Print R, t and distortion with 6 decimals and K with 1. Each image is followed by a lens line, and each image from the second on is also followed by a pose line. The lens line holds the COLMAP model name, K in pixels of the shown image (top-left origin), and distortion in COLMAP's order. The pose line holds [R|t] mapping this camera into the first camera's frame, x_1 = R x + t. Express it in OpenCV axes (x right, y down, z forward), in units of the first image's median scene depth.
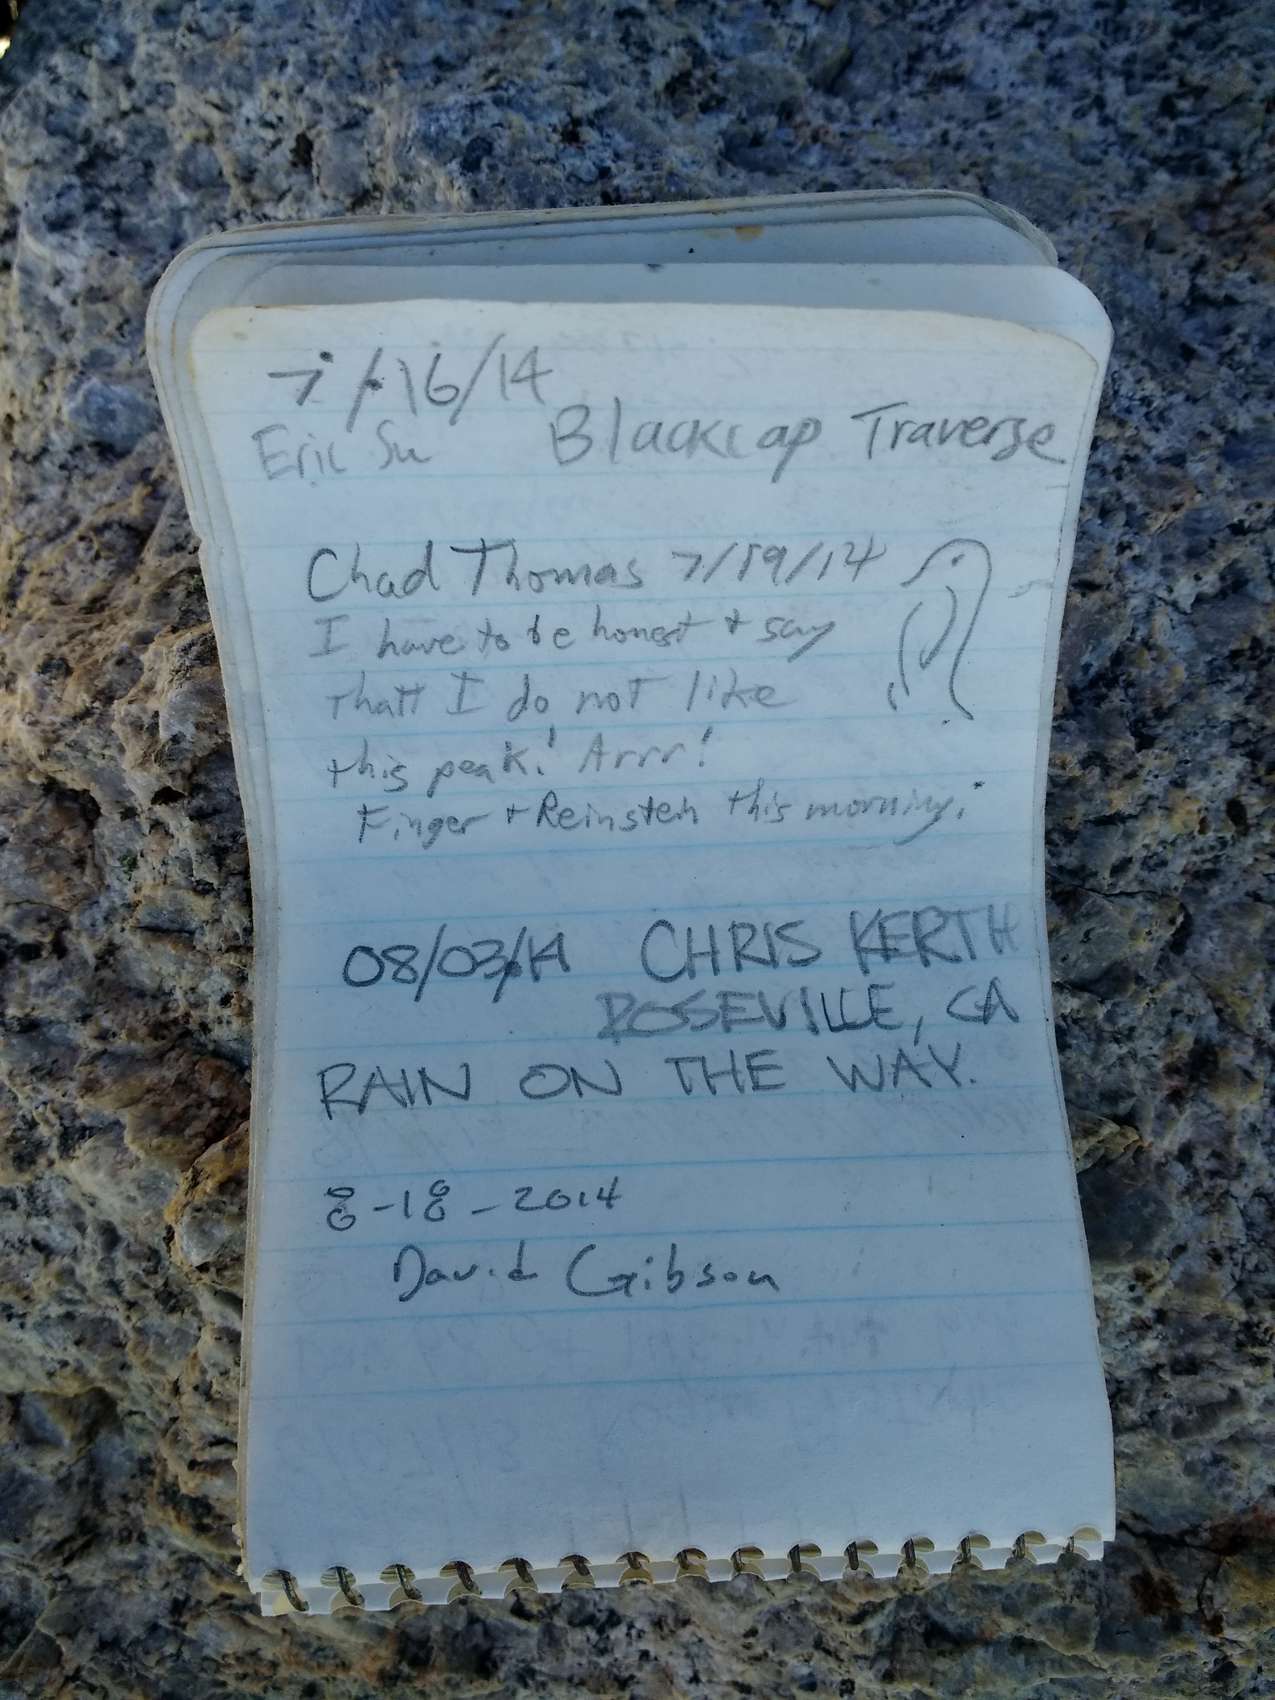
lens RADIAL K [[1356.7, 0, 633.1], [0, 1356.7, 844.4], [0, 0, 1]] dist [0.095319, -0.179552]
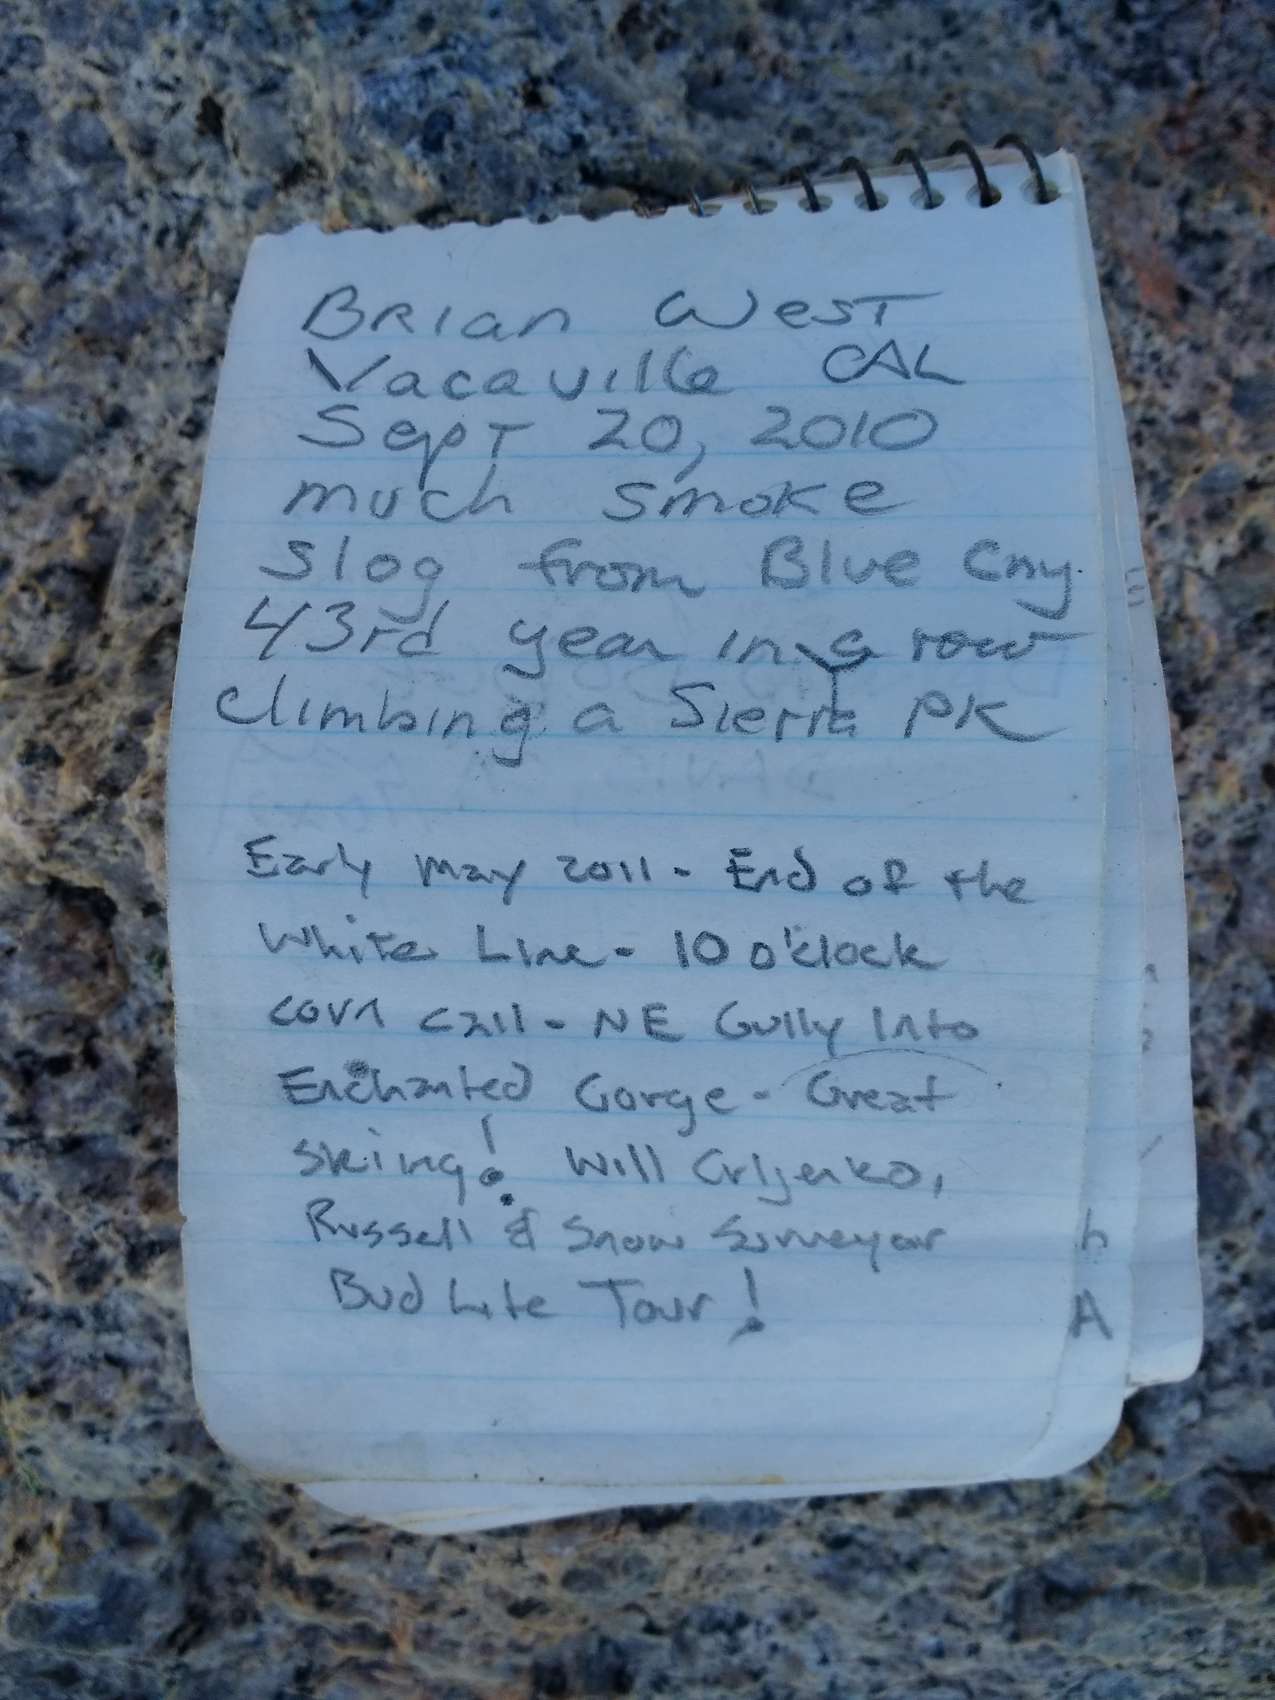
lens RADIAL K [[1363.4, 0, 635.0], [0, 1363.4, 849.8], [0, 0, 1]] dist [0.101263, -0.191957]
pose [[0.987852, -0.111983, 0.107741, -0.135843], [0.098944, 0.987882, 0.119579, -0.135199], [-0.119826, -0.107466, 0.986961, 0.047594]]
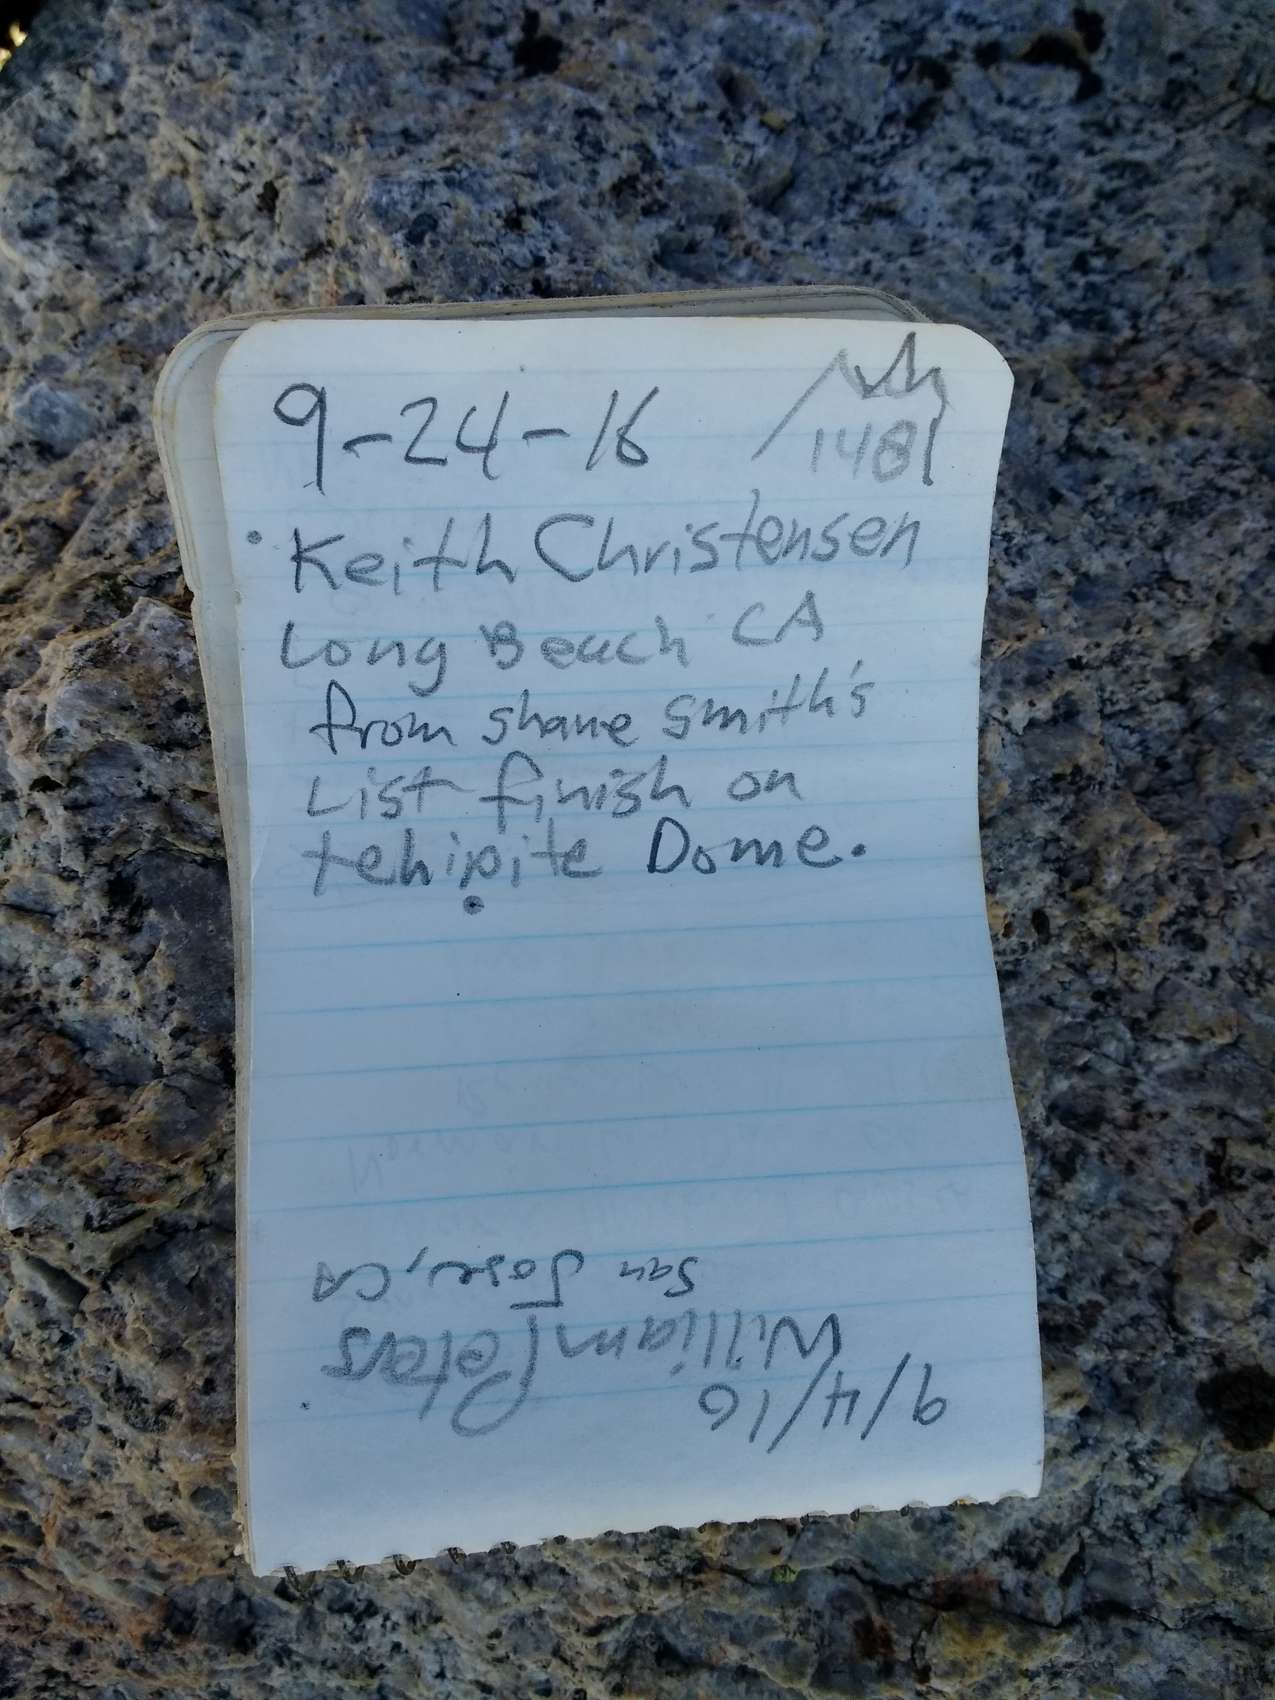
lens RADIAL K [[1354.6, 0, 631.7], [0, 1354.6, 854.5], [0, 0, 1]] dist [0.112321, -0.209236]
pose [[0.991904, 0.122623, 0.033017, 0.074653], [-0.121793, 0.992212, -0.026105, -0.008369], [-0.035961, 0.021872, 0.999114, -0.069934]]
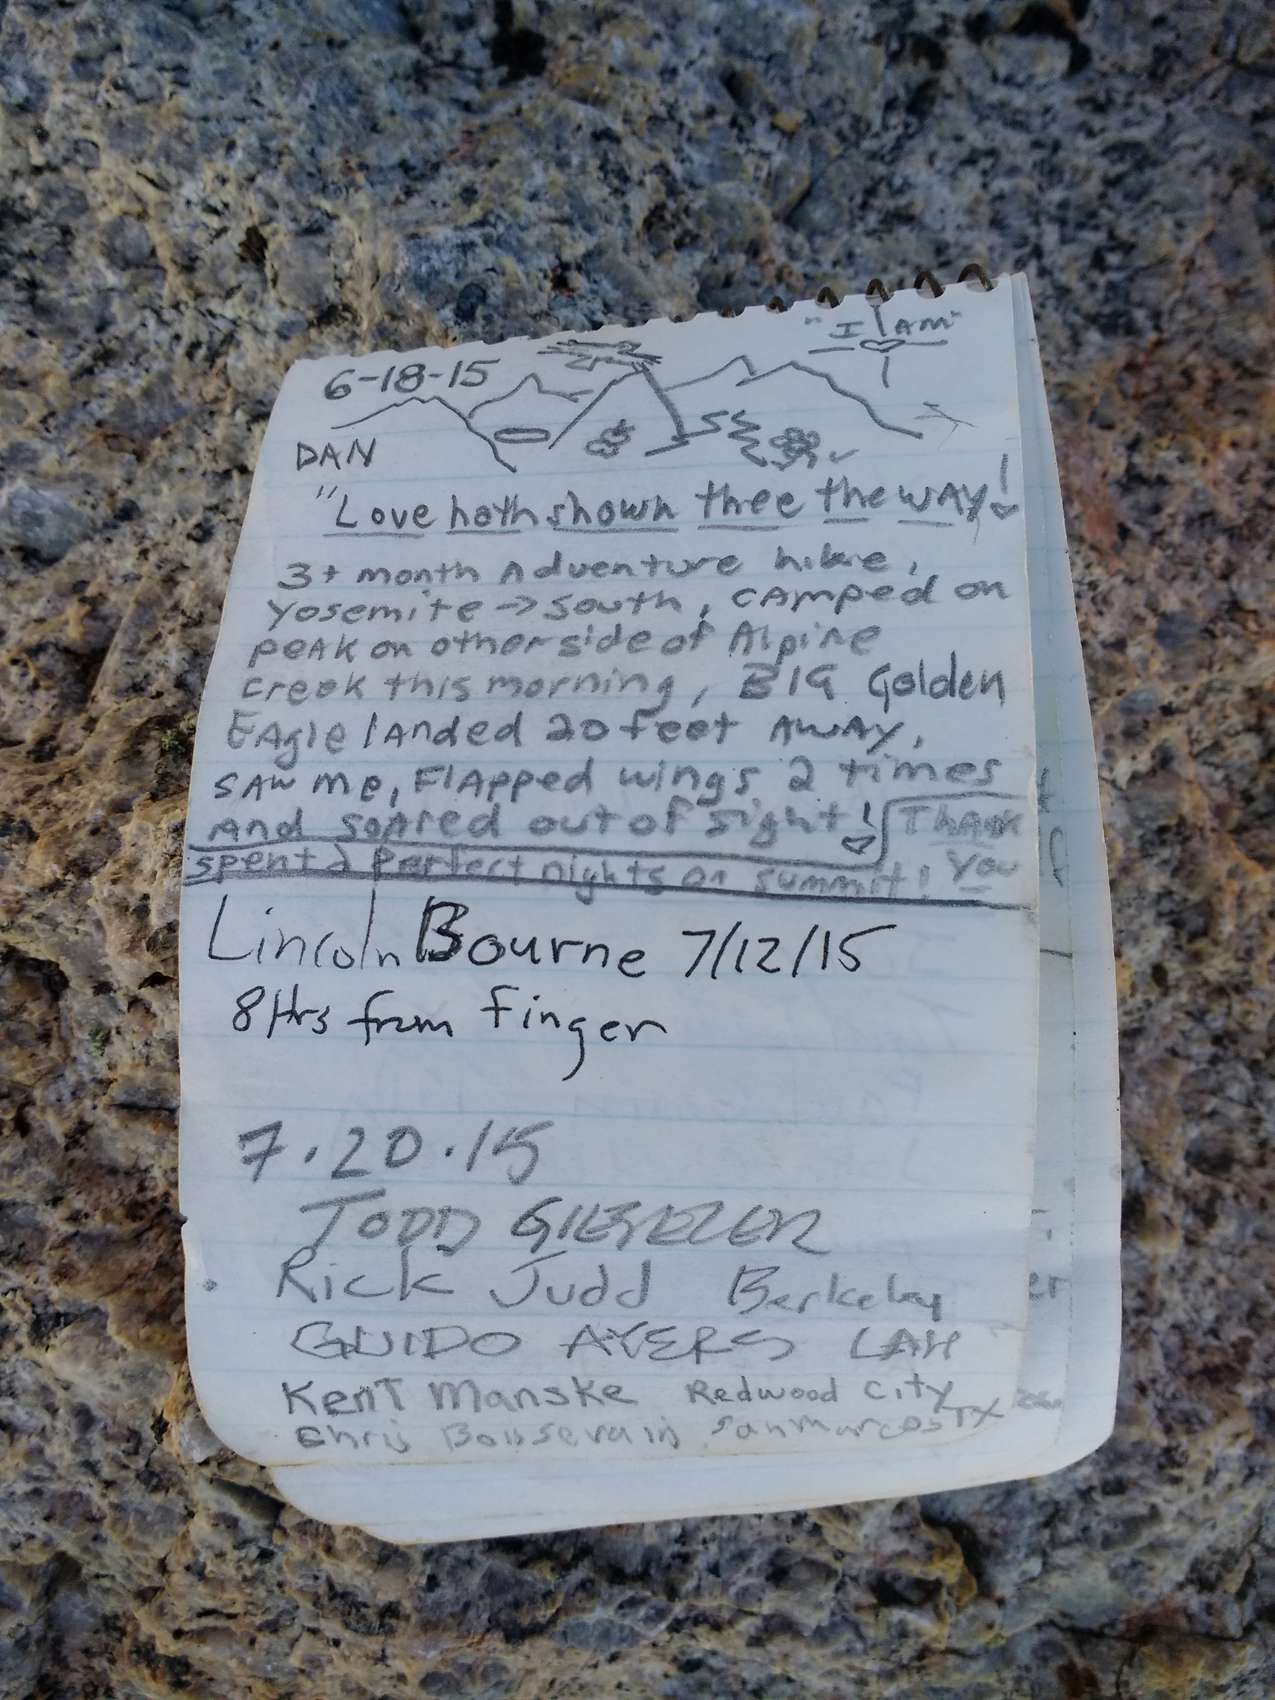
lens RADIAL K [[1371.9, 0, 645.4], [0, 1371.9, 863.3], [0, 0, 1]] dist [0.092783, -0.182621]
pose [[0.983552, 0.009882, 0.180355, -0.164558], [-0.022107, 0.997581, 0.065900, -0.174389], [-0.179268, -0.068803, 0.981391, -0.009452]]
